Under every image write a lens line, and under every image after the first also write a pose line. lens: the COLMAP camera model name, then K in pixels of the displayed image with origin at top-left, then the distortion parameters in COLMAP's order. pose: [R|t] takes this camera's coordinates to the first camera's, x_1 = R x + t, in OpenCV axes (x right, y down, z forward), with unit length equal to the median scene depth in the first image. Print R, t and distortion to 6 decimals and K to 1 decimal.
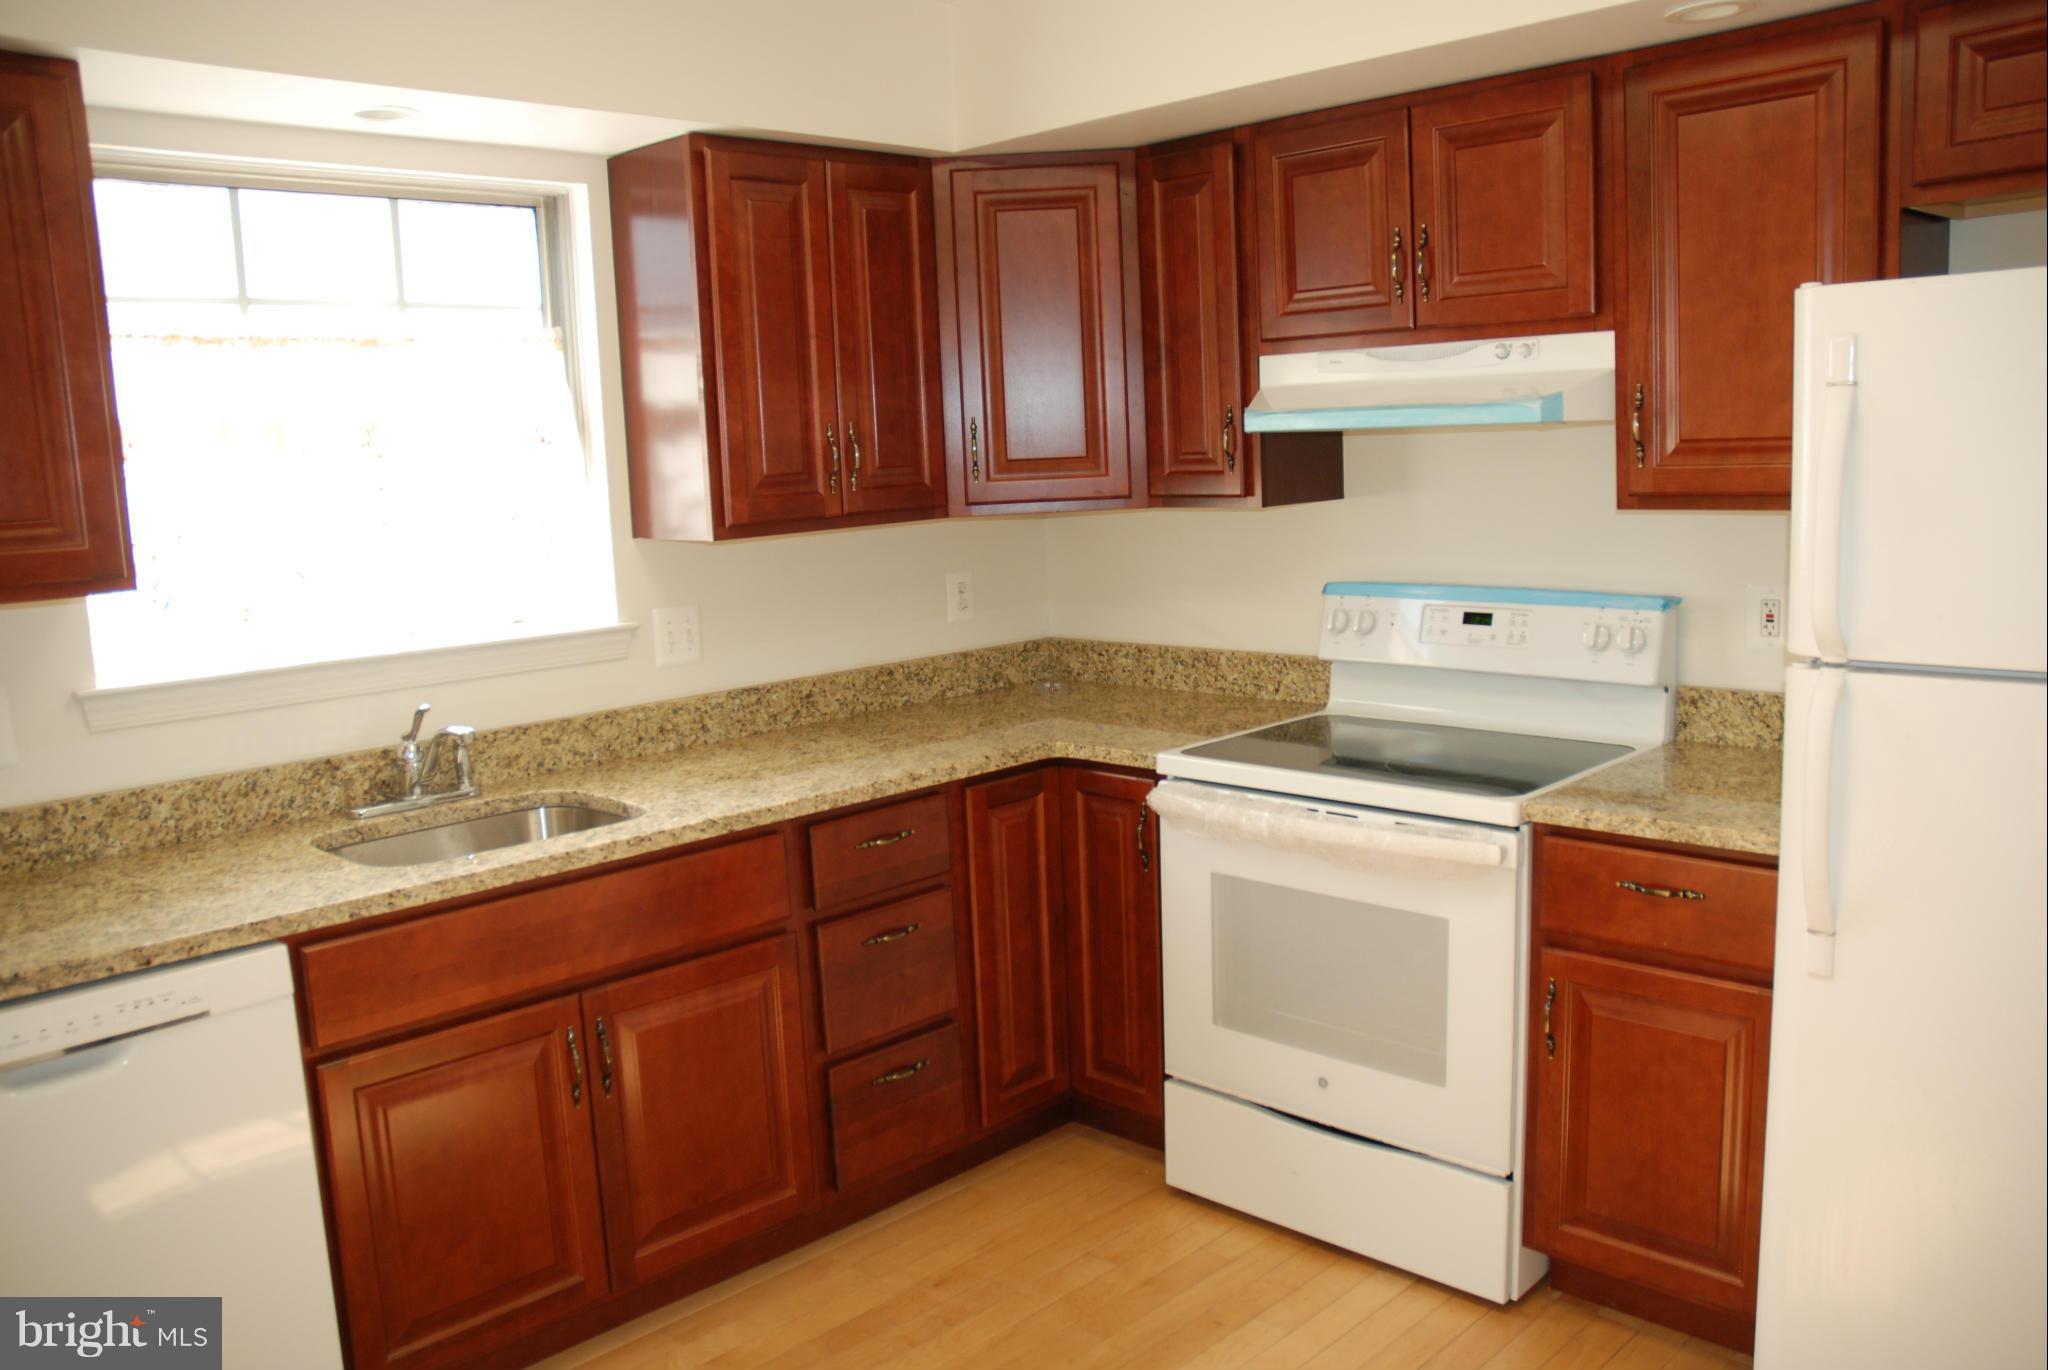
lens RADIAL K [[1613.5, 0, 1028.2], [0, 1613.5, 689.7], [0, 0, 1]] dist [-0.095610, 0.011489]
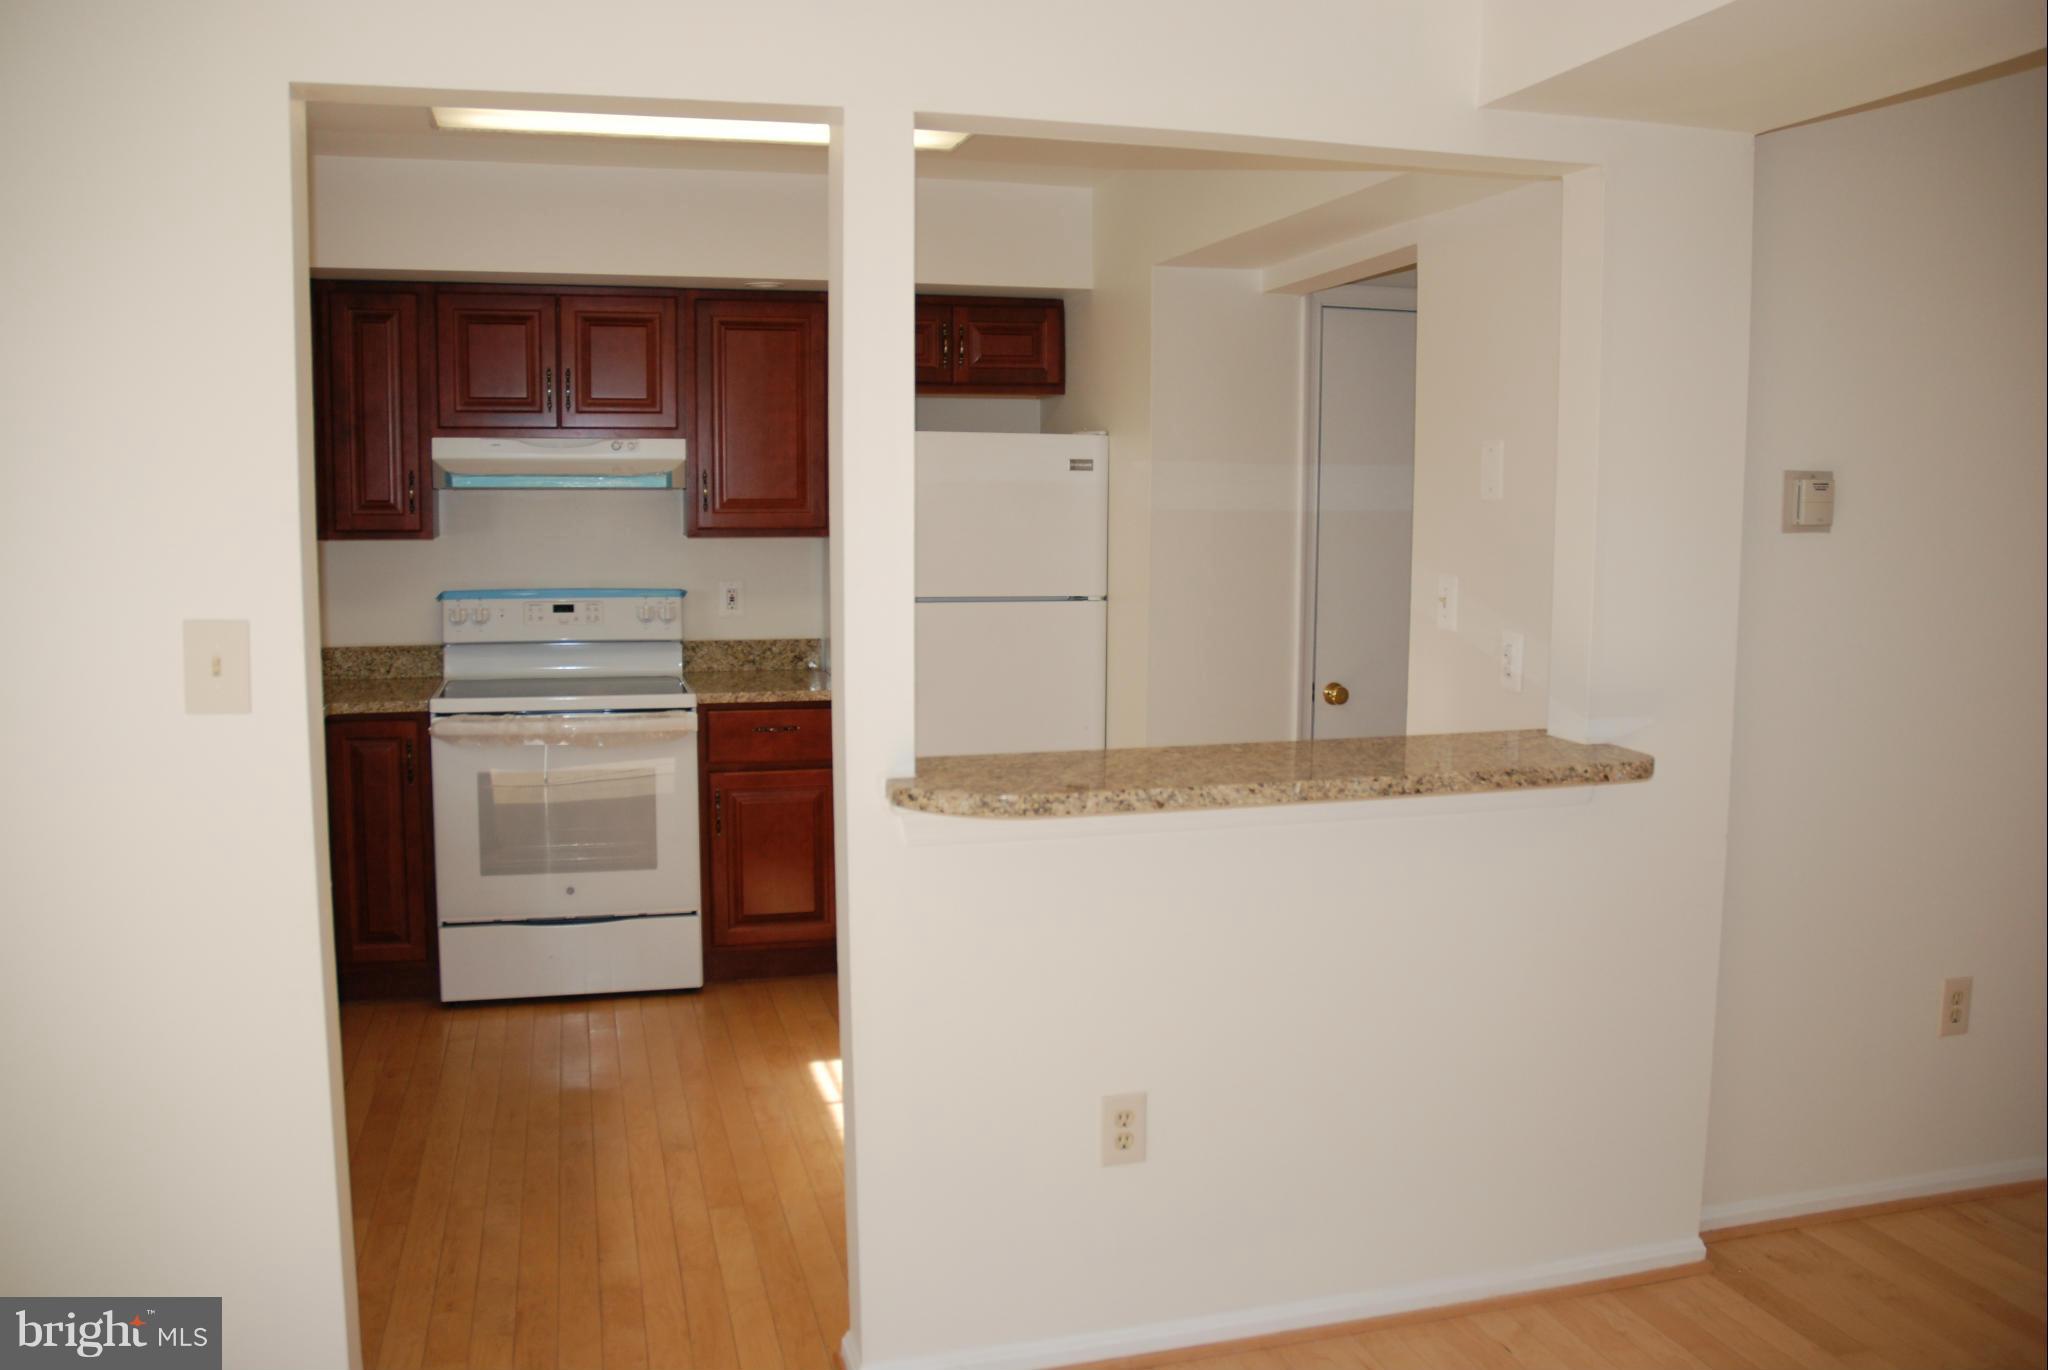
lens RADIAL K [[1613.5, 0, 1020.3], [0, 1613.5, 682.6], [0, 0, 1]] dist [-0.095610, 0.011489]
pose [[0.512016, -0.052972, 0.857341, -0.921780], [0.103178, 0.994663, -0.000163, 0.082118], [-0.852757, 0.088543, 0.514749, -0.223074]]
